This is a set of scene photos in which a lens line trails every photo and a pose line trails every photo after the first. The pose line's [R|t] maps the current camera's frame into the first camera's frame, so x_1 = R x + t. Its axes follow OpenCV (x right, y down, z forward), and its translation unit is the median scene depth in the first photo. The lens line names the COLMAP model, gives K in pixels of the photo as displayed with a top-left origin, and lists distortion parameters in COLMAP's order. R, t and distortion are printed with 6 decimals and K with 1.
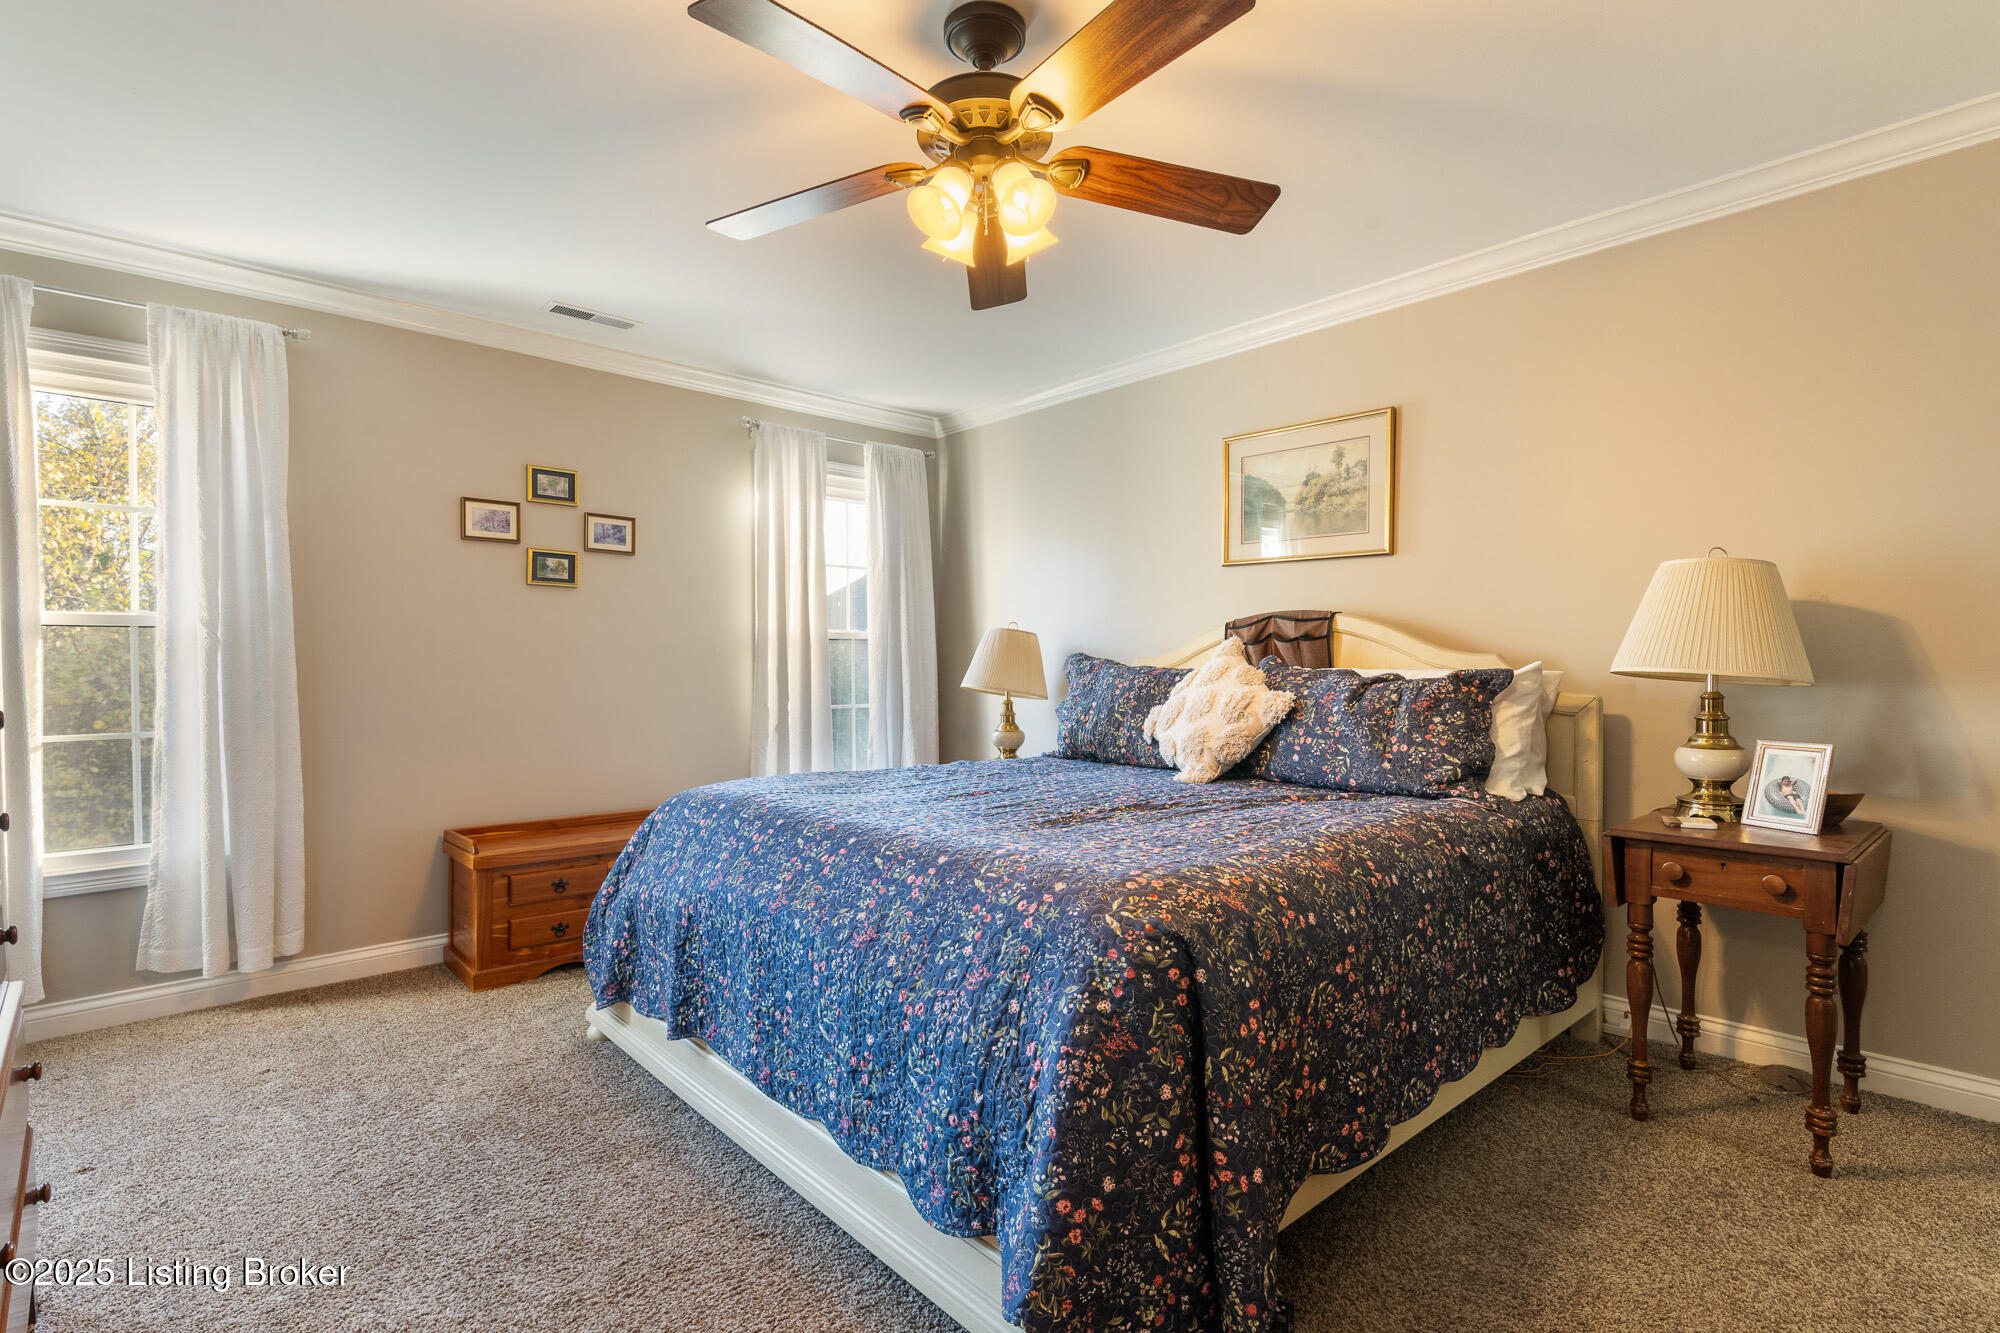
lens RADIAL K [[960.4, 0, 996.6], [0, 960.4, 662.6], [0, 0, 1]] dist [0.002520, -0.008992]
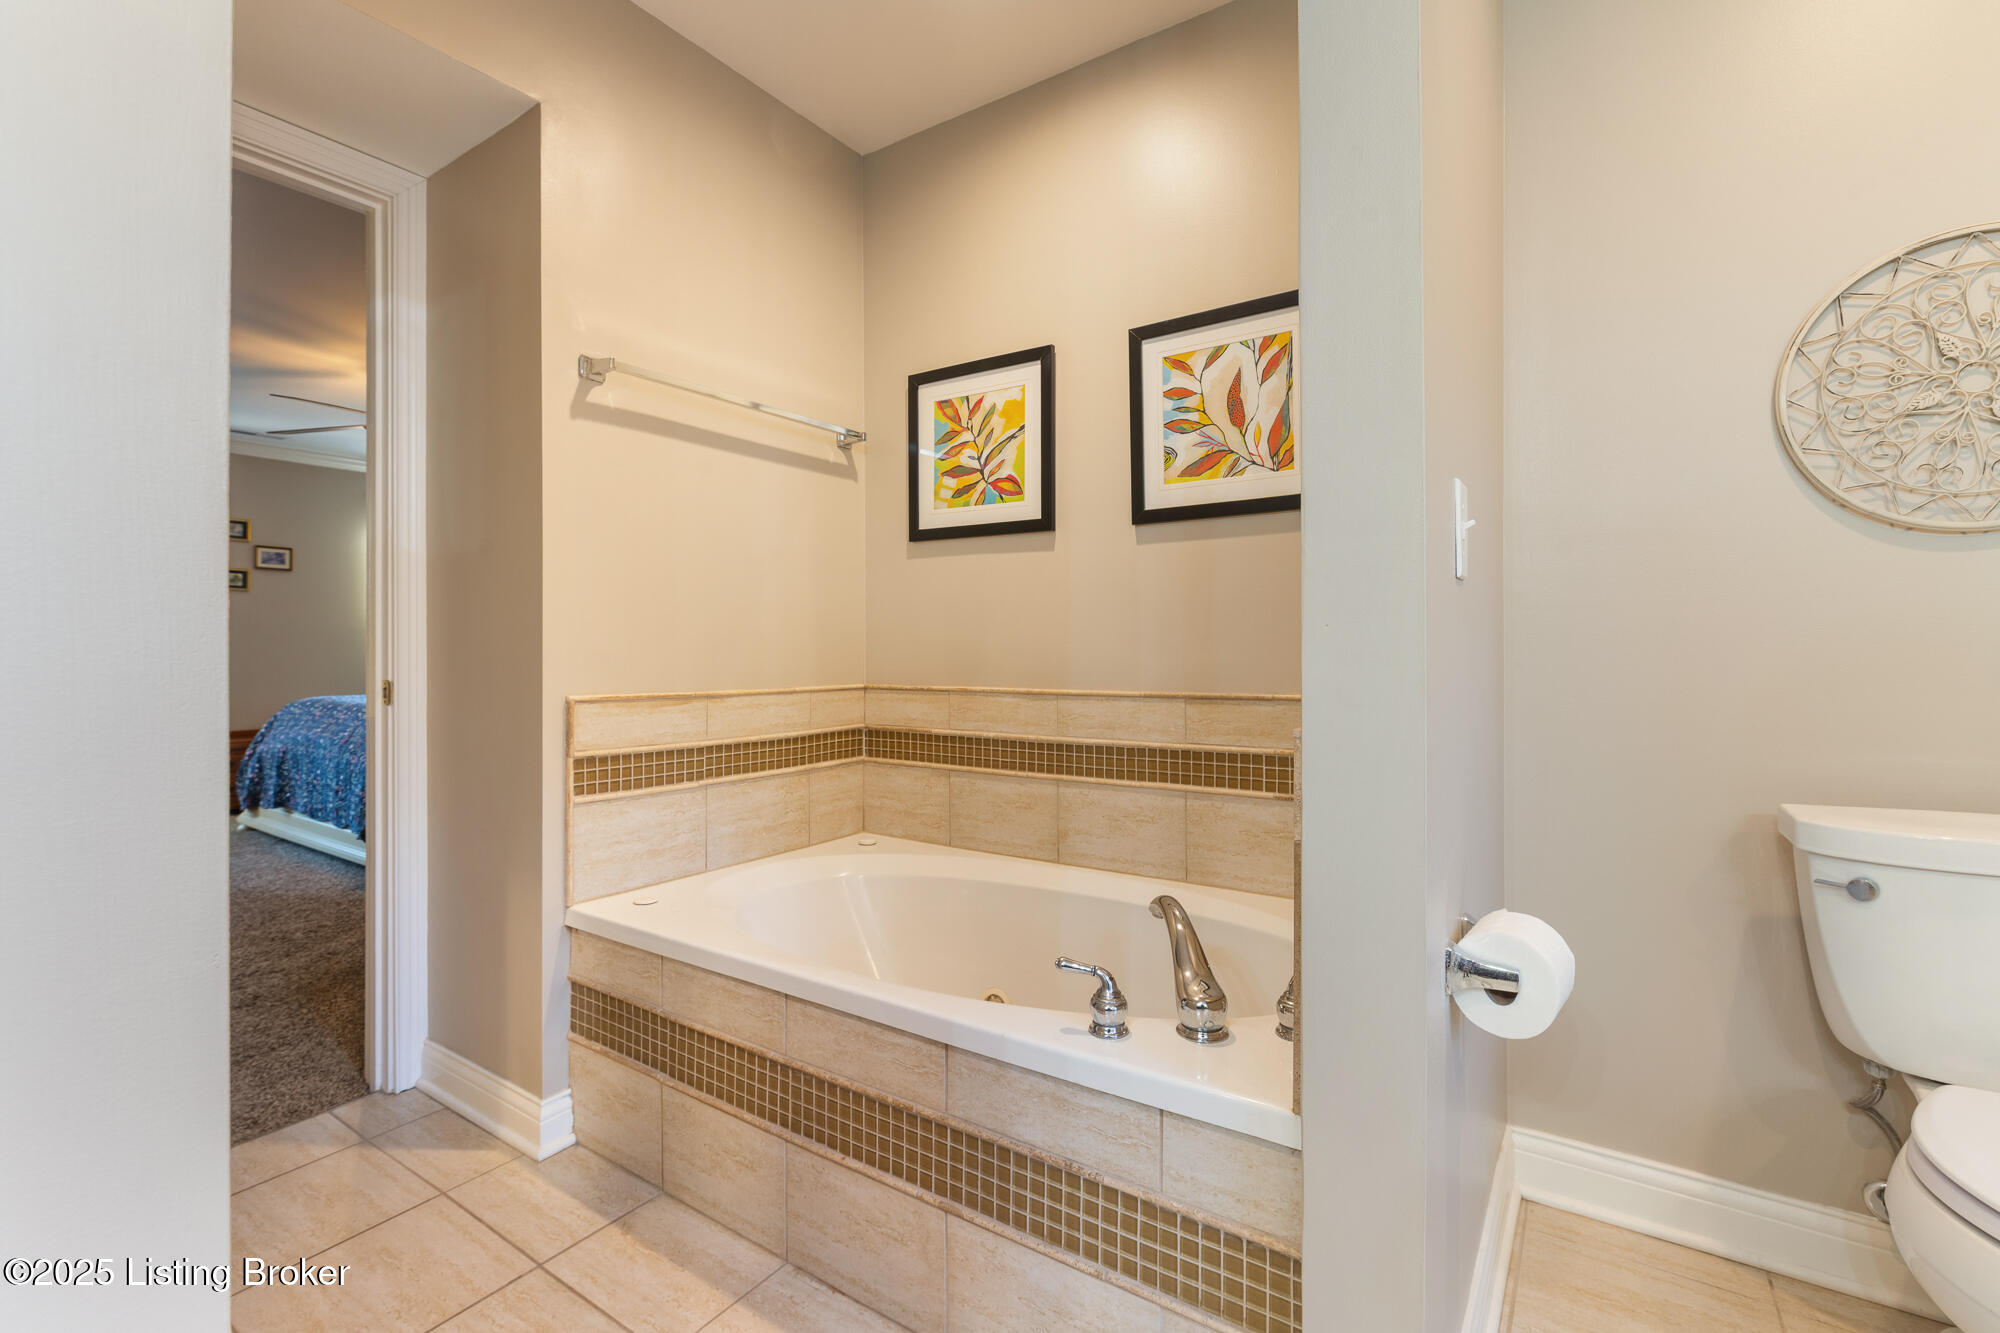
lens RADIAL K [[891.7, 0, 995.2], [0, 891.7, 642.3], [0, 0, 1]] dist [-0.000894, -0.000236]
pose [[0.974316, -0.001007, 0.225181, 0.603345], [0.002585, 0.999974, -0.006710, 0.029727], [-0.225169, 0.007119, 0.974294, -1.002438]]
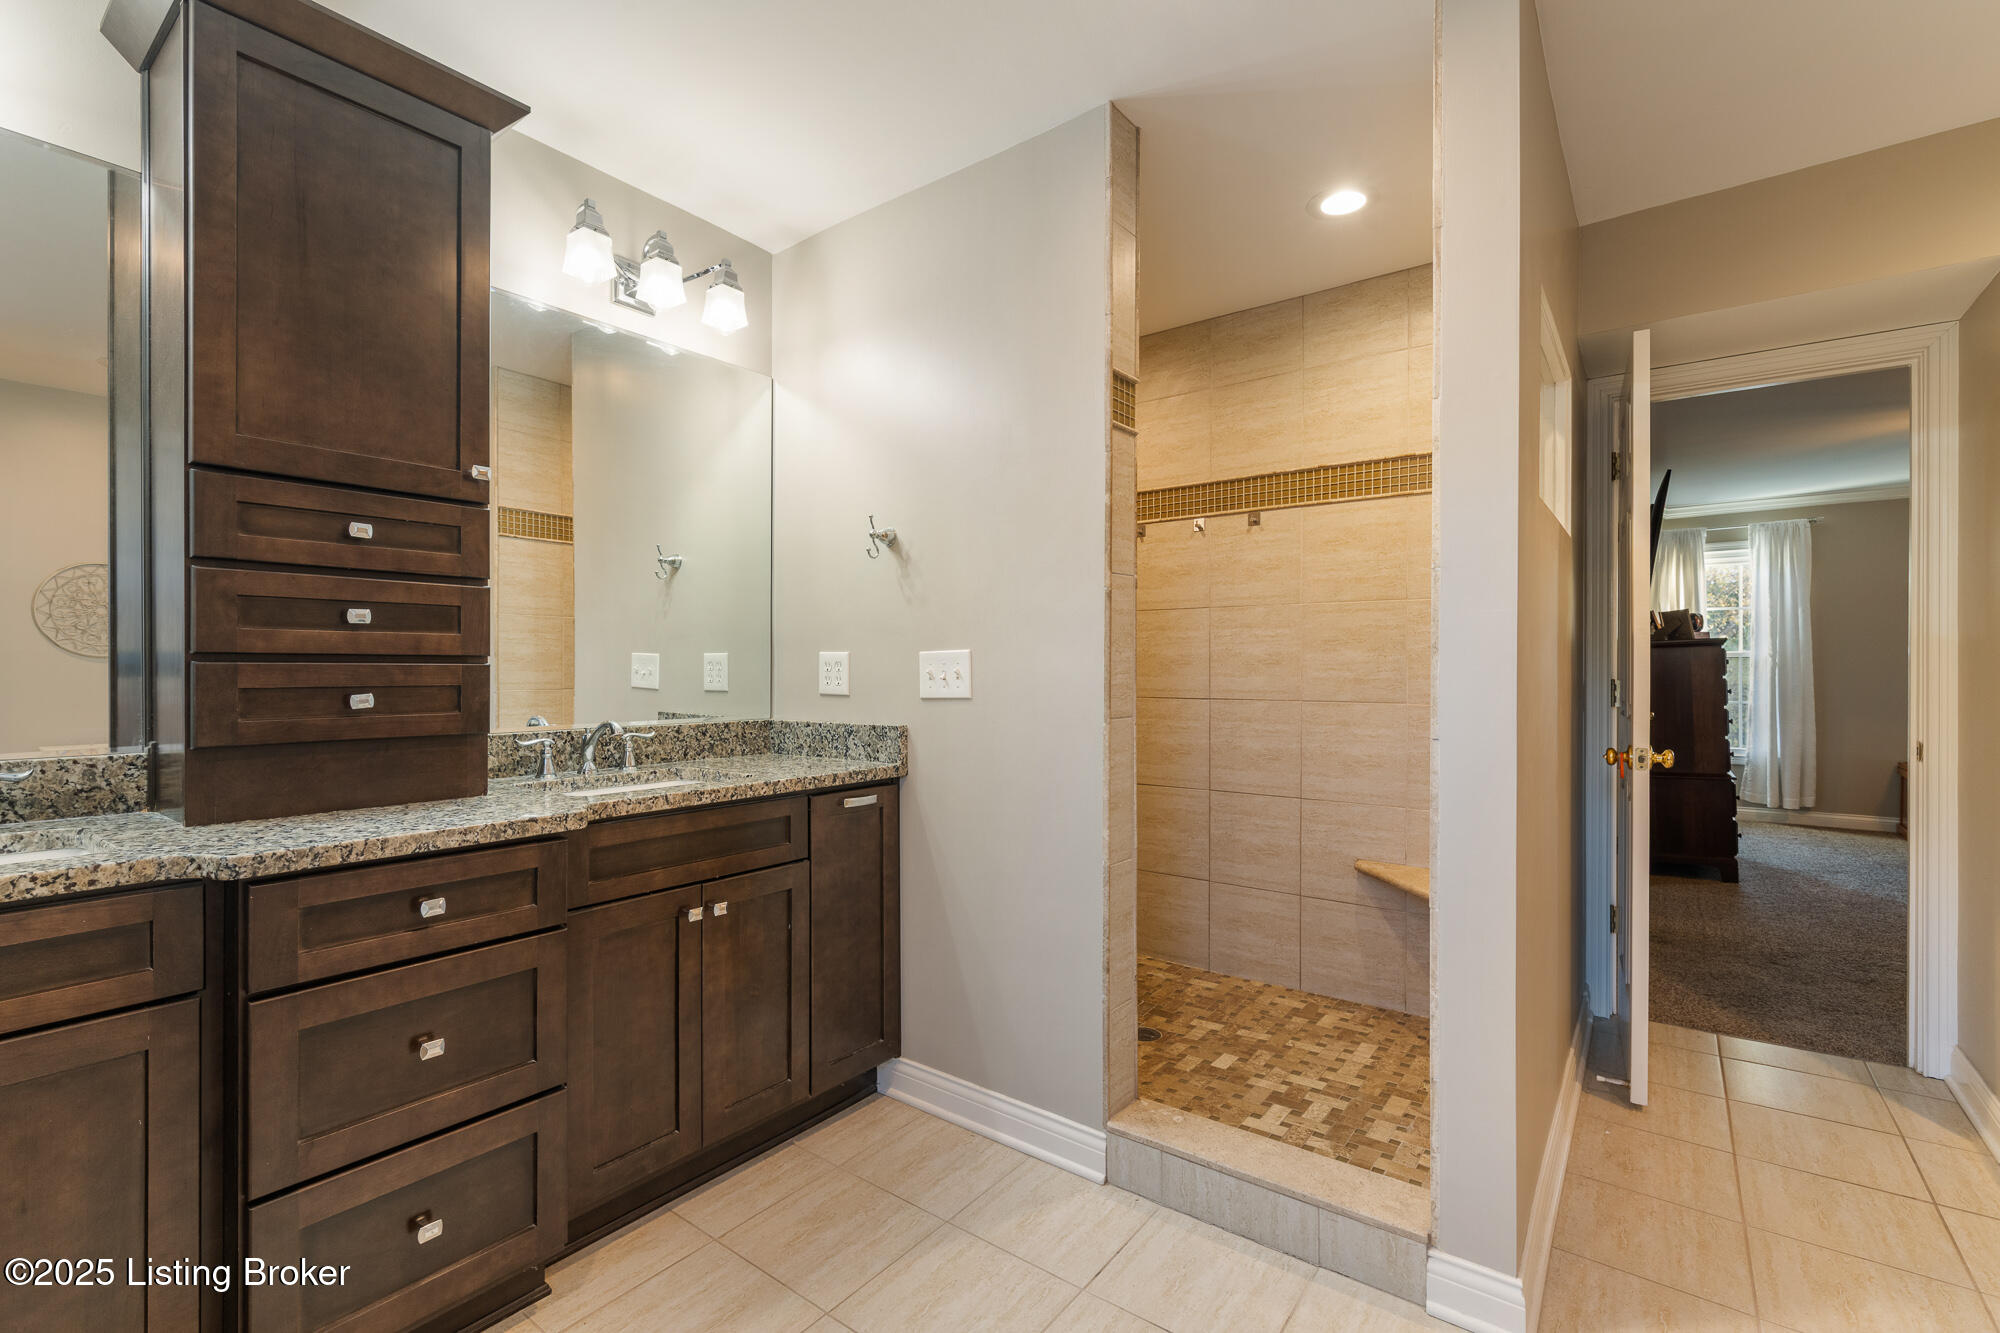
lens RADIAL K [[878.9, 0, 991.6], [0, 878.9, 686.6], [0, 0, 1]] dist [-0.009946, -0.000246]
pose [[0.173487, 0.019990, -0.984633, 0.917906], [0.001148, 0.999789, 0.020500, -0.010876], [0.984835, -0.004686, 0.173428, -1.213713]]
